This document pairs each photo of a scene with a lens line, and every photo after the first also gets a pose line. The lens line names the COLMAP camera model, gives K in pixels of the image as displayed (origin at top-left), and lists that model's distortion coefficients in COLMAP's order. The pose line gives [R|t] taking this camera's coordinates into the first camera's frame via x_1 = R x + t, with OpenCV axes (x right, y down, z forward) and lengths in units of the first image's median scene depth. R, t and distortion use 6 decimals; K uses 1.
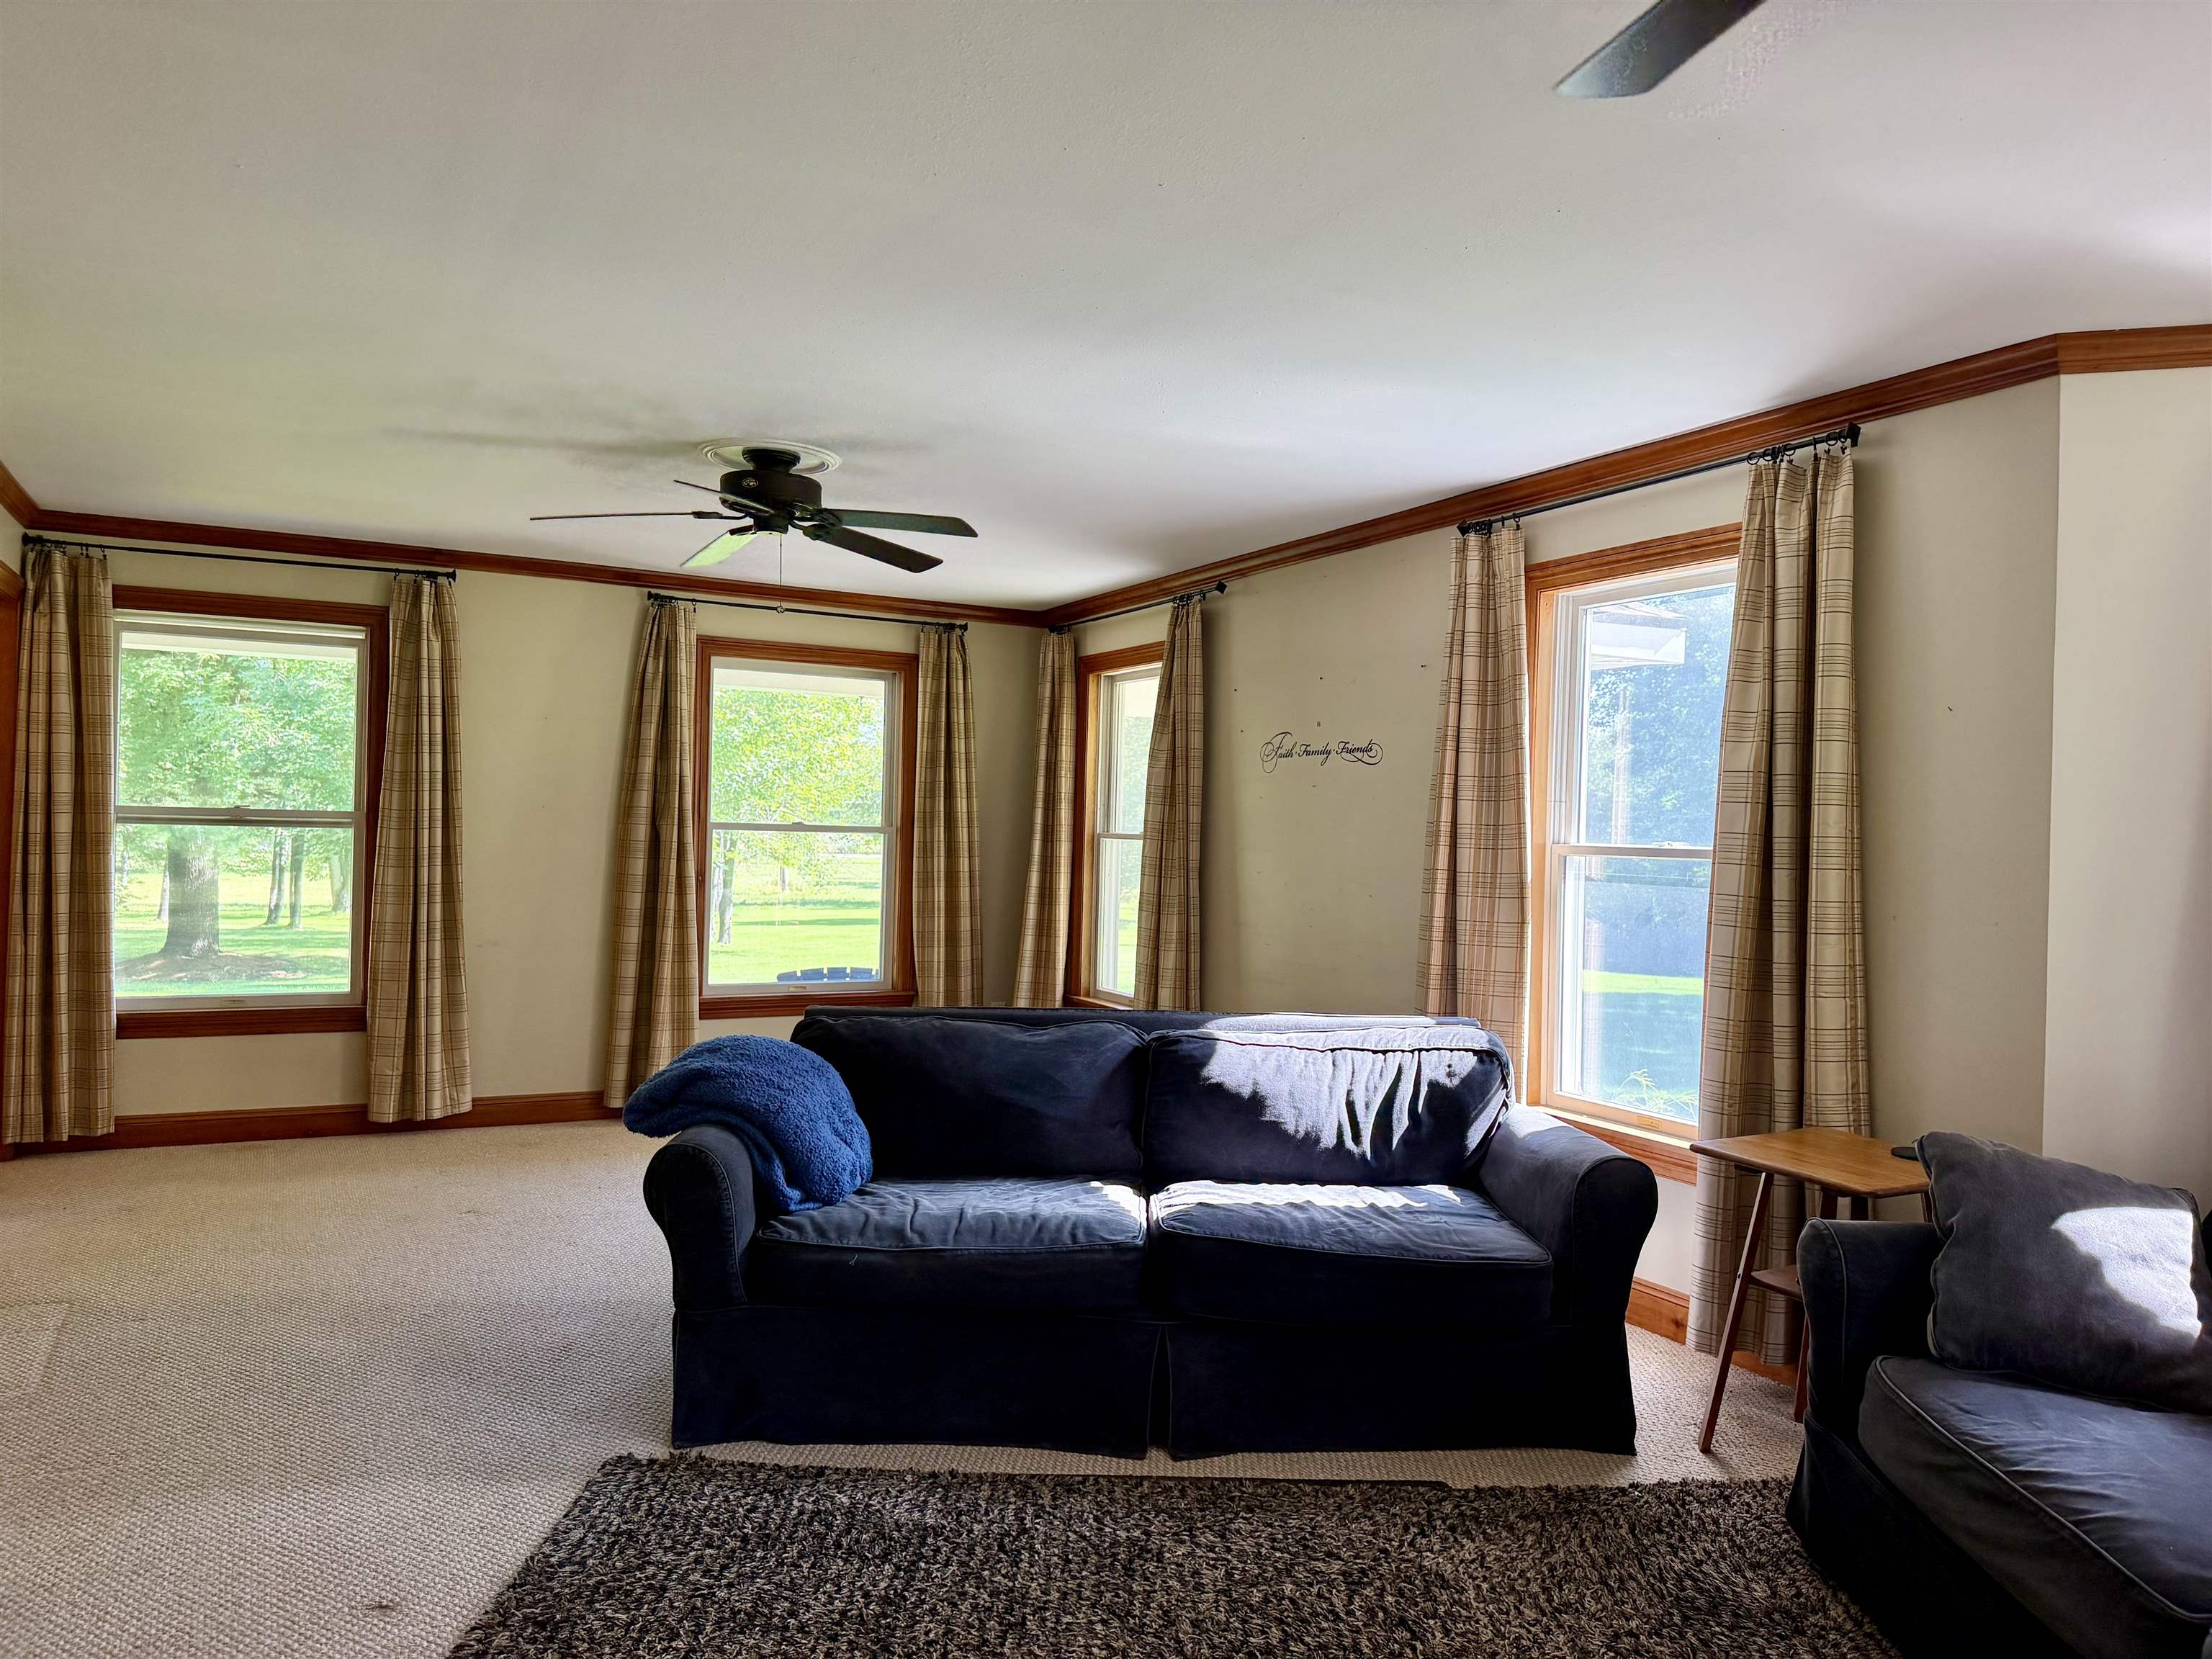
lens RADIAL K [[1547.6, 0, 1109.7], [0, 1547.6, 842.7], [0, 0, 1]] dist [0.103250, -0.198247]
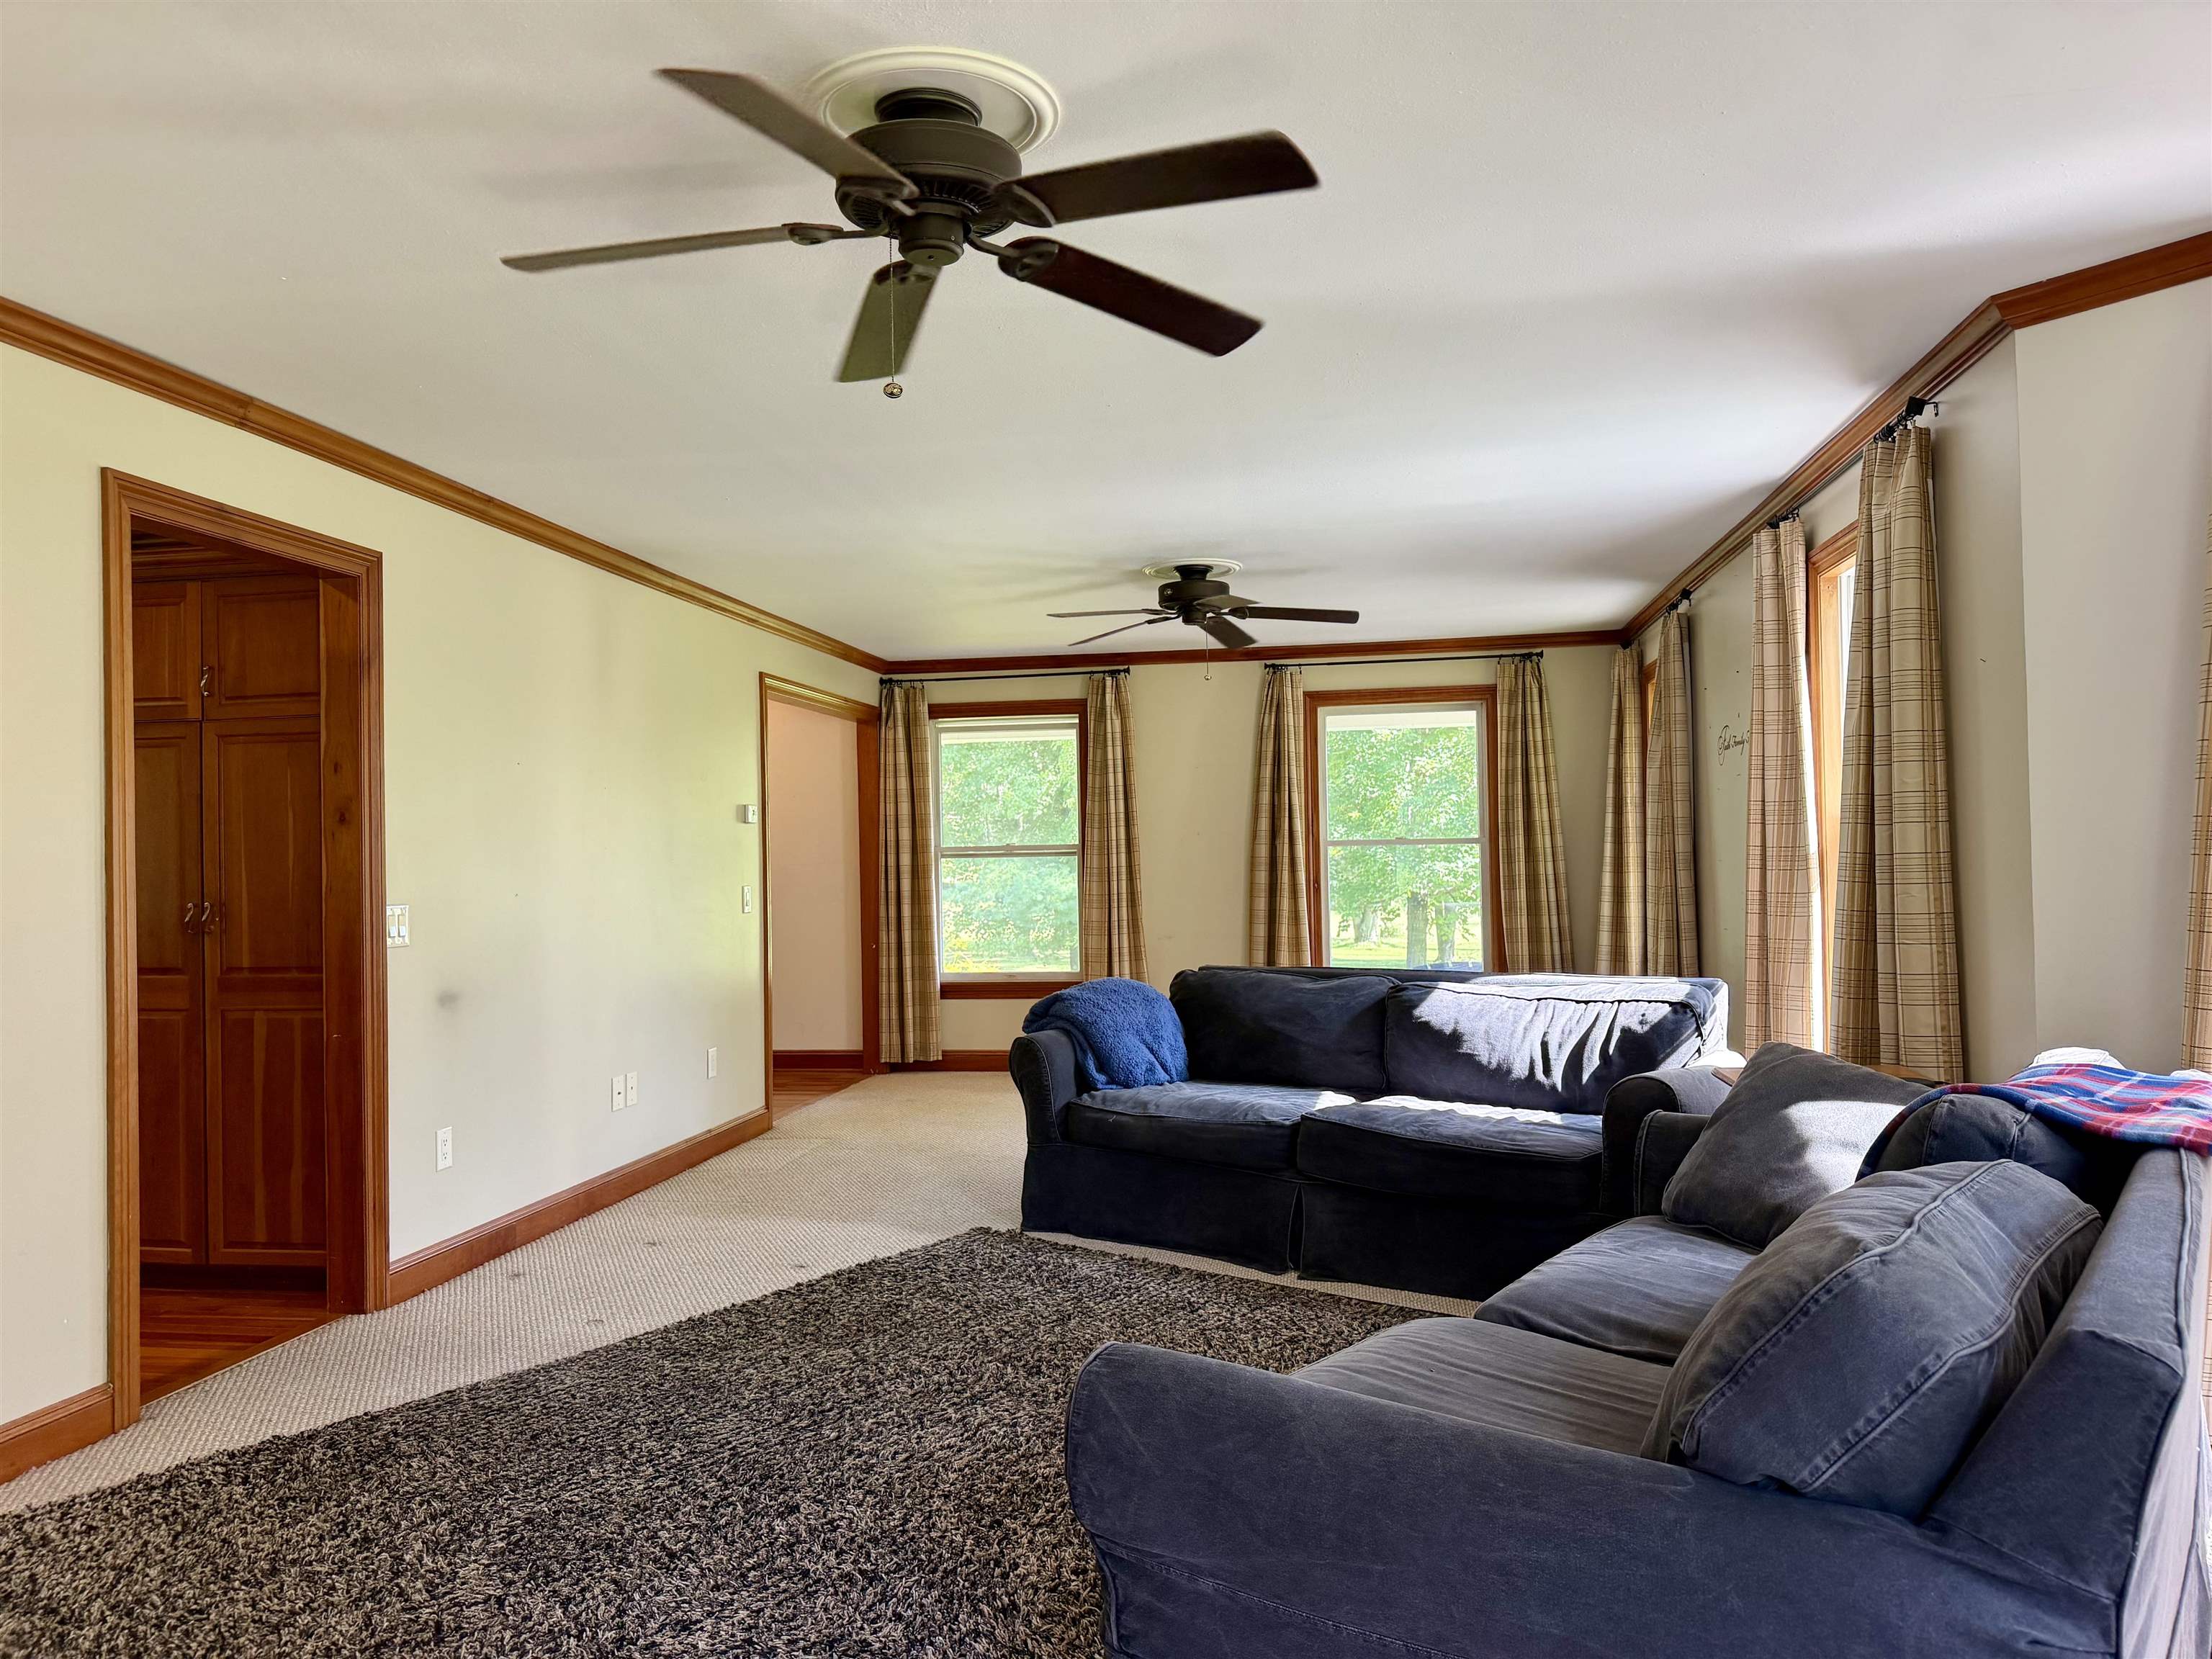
lens RADIAL K [[1552.7, 0, 1027.1], [0, 1552.7, 835.2], [0, 0, 1]] dist [0.003682, -0.039901]
pose [[0.757573, -0.051411, -0.650723, 0.615907], [0.032237, 0.998624, -0.041368, 0.044256], [0.651954, 0.010362, 0.758187, -0.151293]]
